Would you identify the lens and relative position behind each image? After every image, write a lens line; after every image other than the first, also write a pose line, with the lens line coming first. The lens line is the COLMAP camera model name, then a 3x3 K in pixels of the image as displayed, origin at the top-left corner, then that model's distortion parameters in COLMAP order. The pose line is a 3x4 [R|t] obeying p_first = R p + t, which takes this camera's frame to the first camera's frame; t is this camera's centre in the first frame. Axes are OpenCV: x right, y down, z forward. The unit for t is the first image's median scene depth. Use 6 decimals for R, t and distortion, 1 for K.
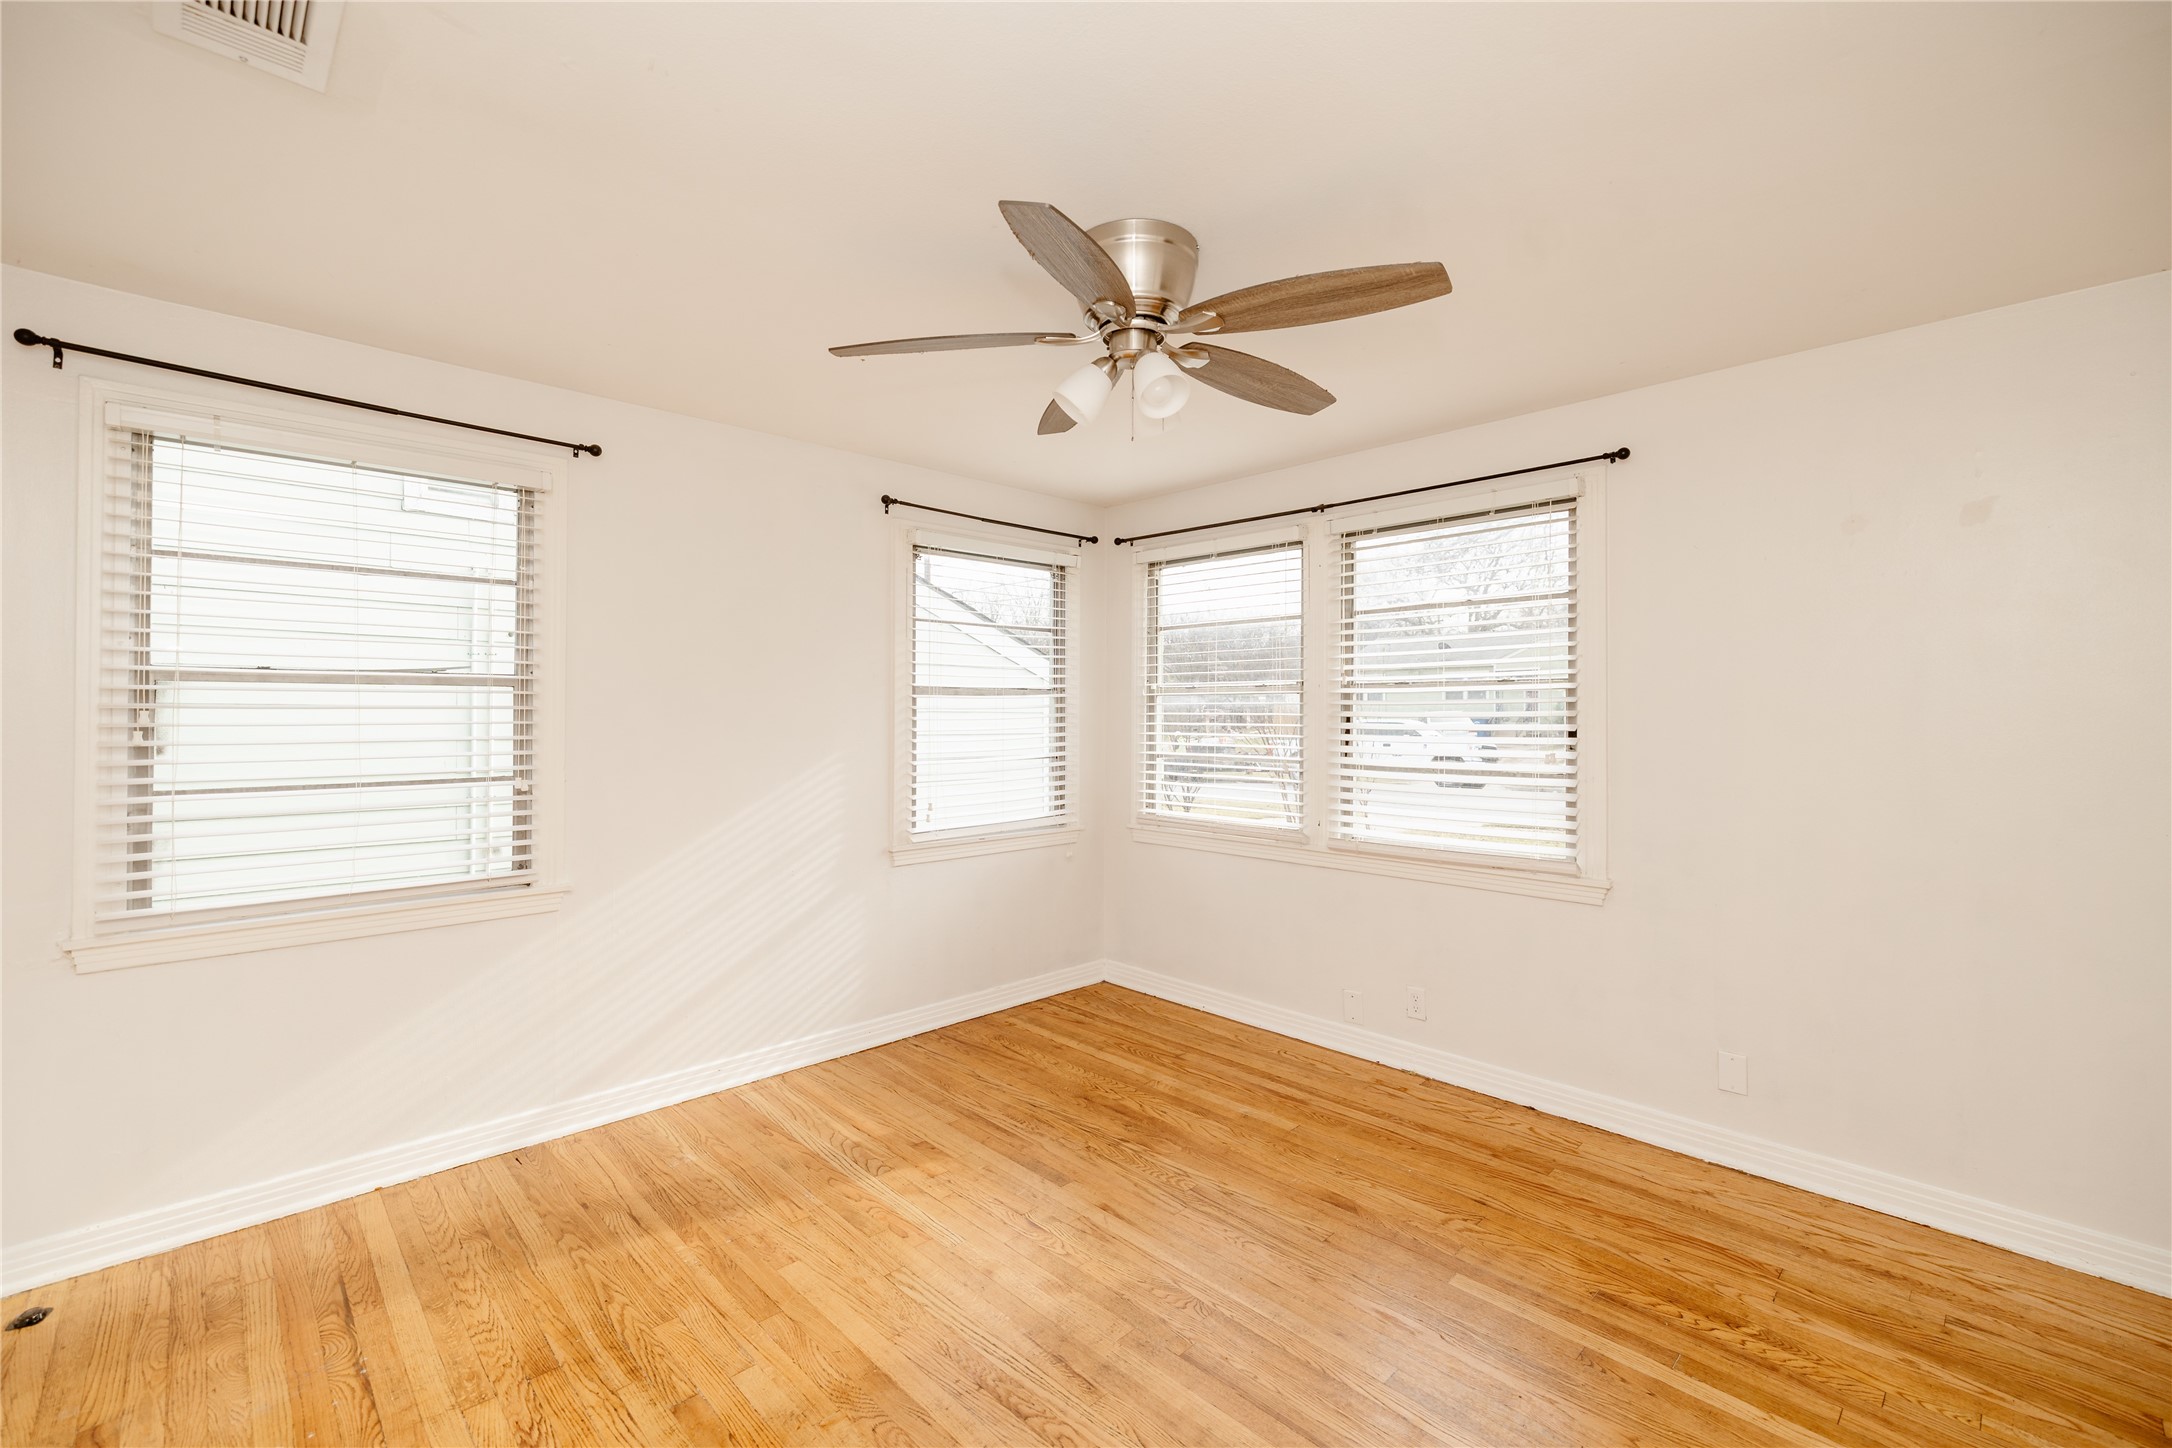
lens RADIAL K [[927.5, 0, 1096.0], [0, 927.5, 669.3], [0, 0, 1]] dist [-0.003432, -0.000321]
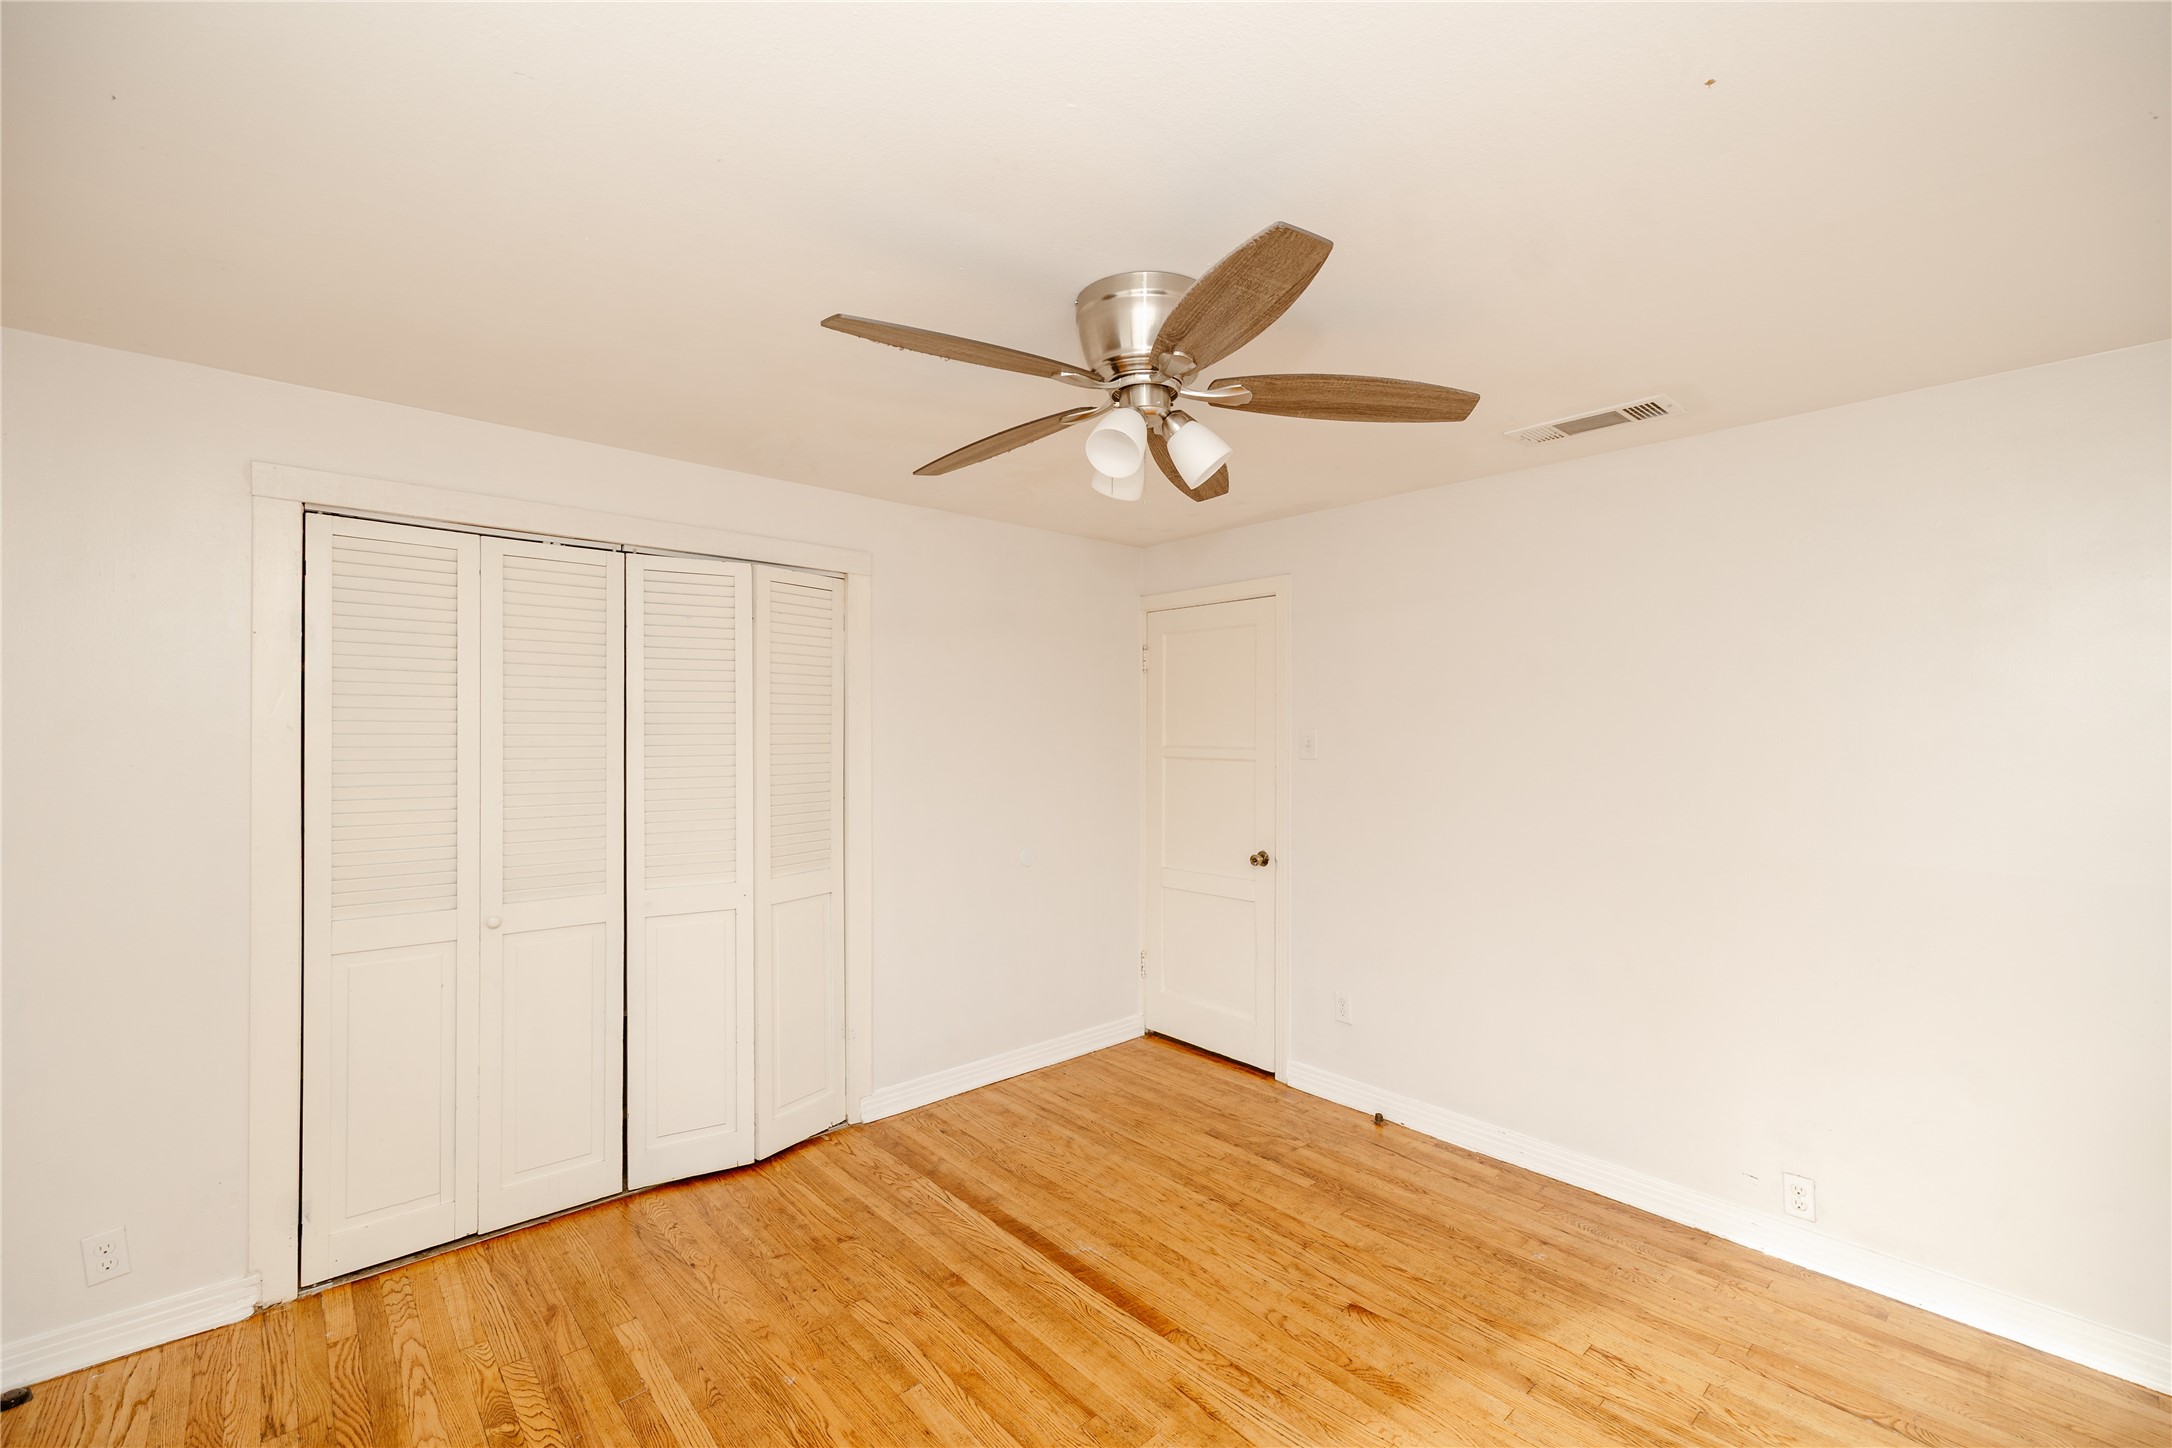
lens RADIAL K [[924.4, 0, 1067.9], [0, 924.4, 732.5], [0, 0, 1]] dist [0.001526, 0.000335]
pose [[-0.997529, -0.004363, 0.070114, 0.034515], [-0.007634, 0.998891, -0.046451, 0.015792], [-0.069833, -0.046872, -0.996457, 1.346186]]
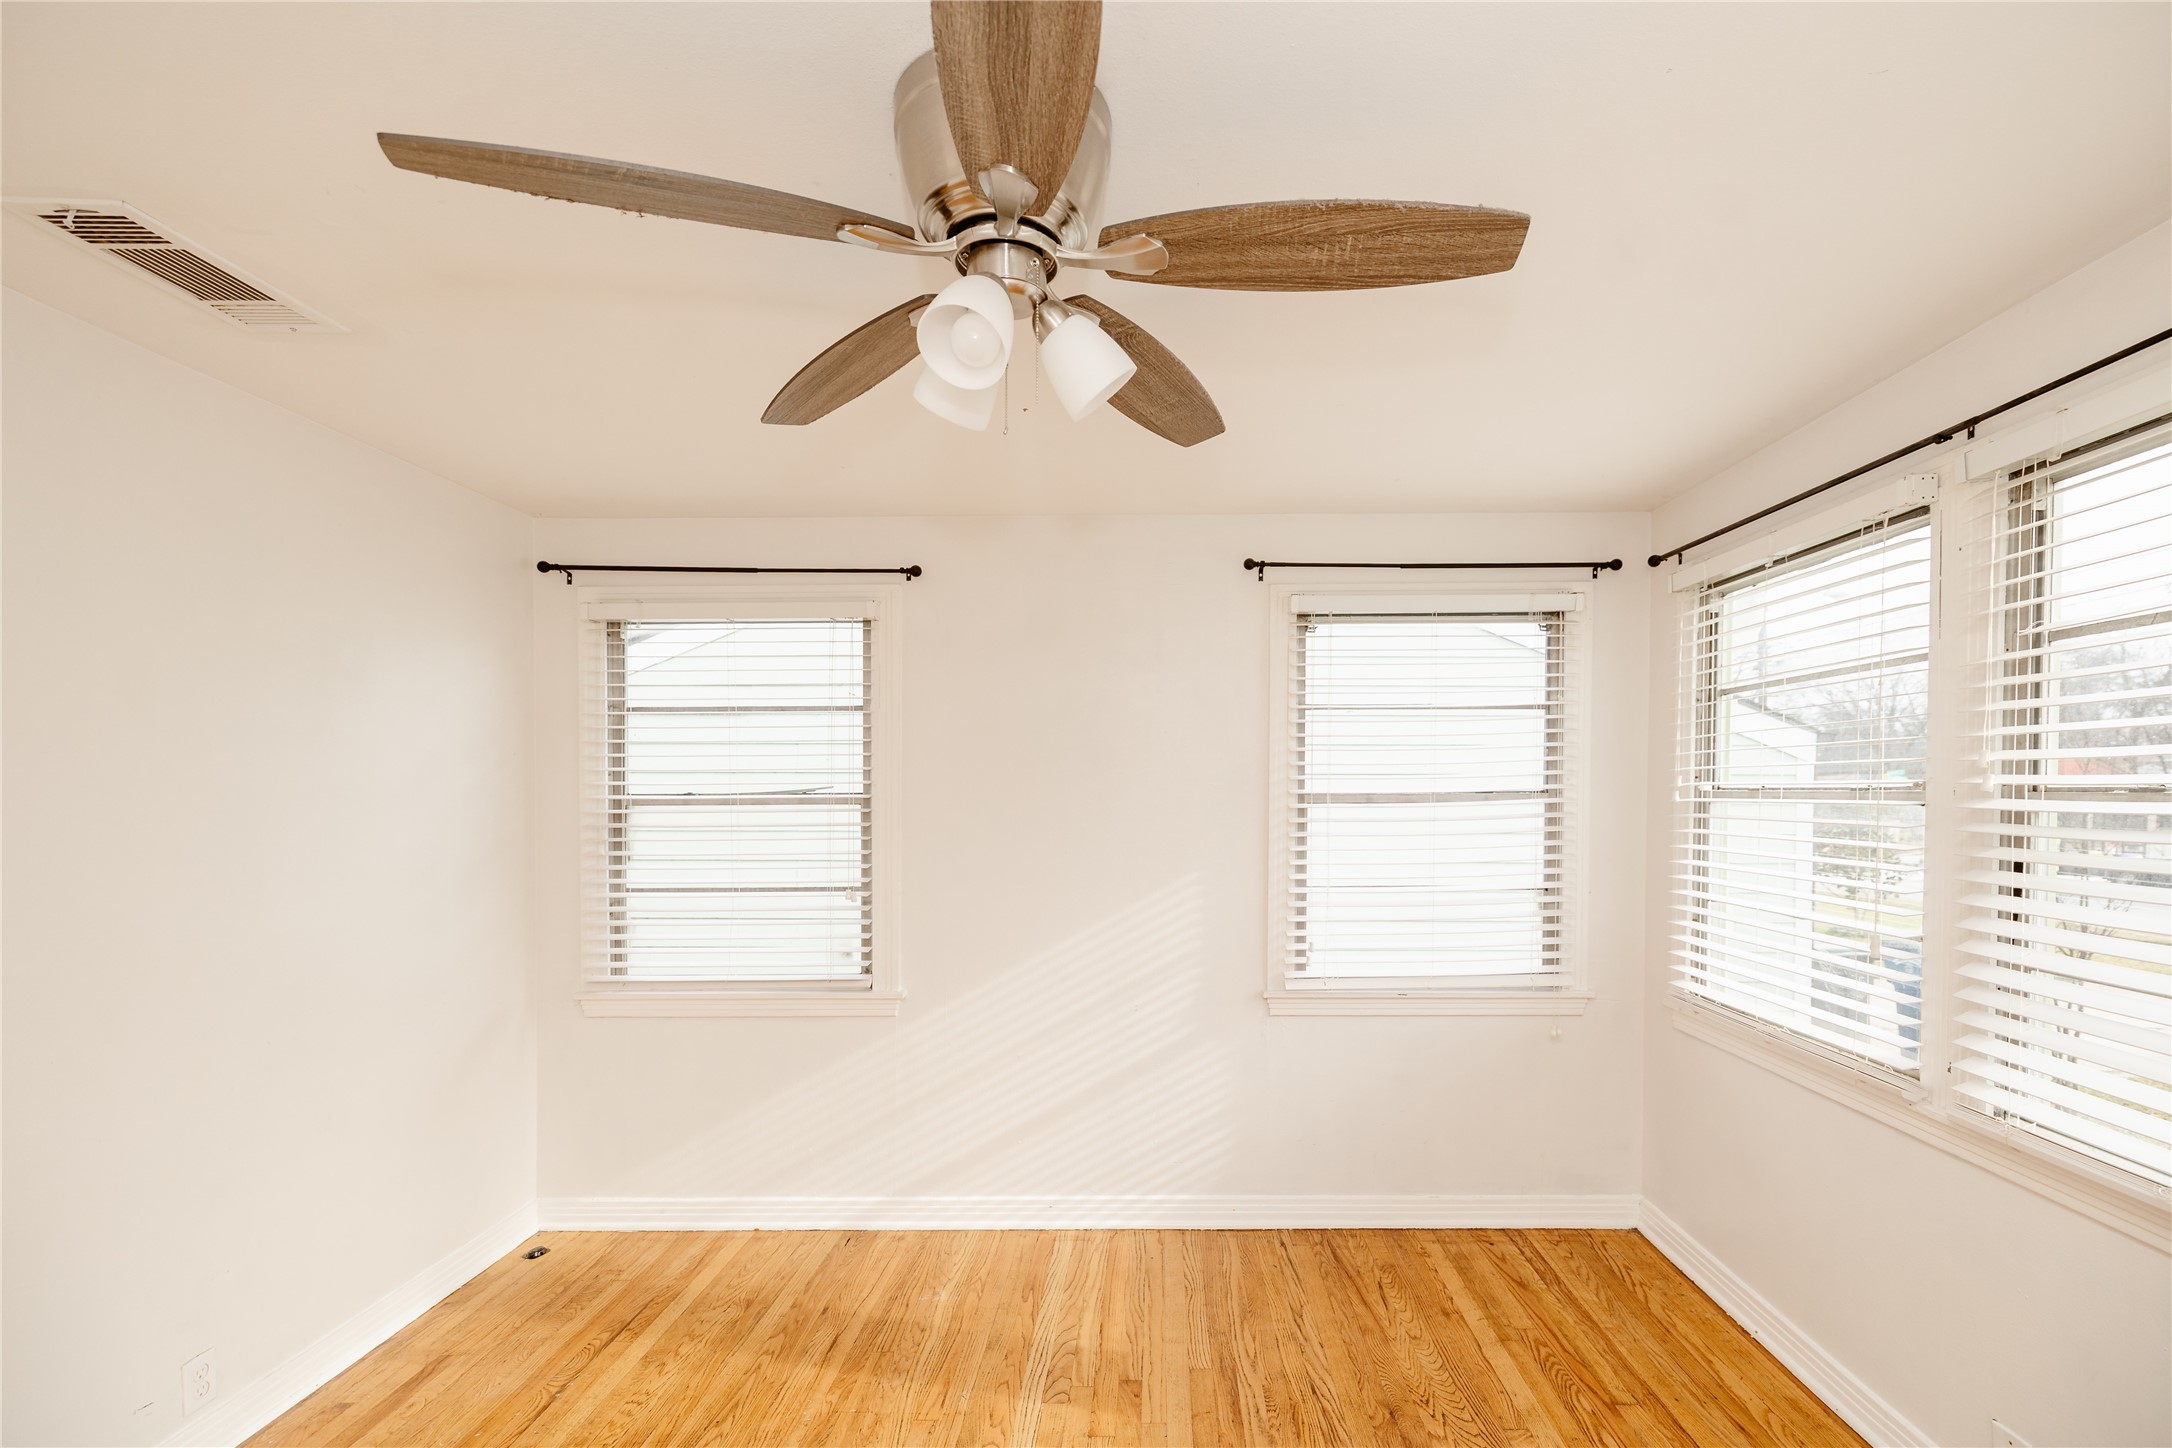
lens RADIAL K [[964.4, 0, 1148.6], [0, 964.4, 785.3], [0, 0, 1]] dist [0.001867, -0.000155]
pose [[0.704593, -0.006964, -0.709578, 0.398812], [0.037872, 0.998896, 0.027802, -0.022475], [0.708600, -0.046462, 0.704079, 0.434029]]
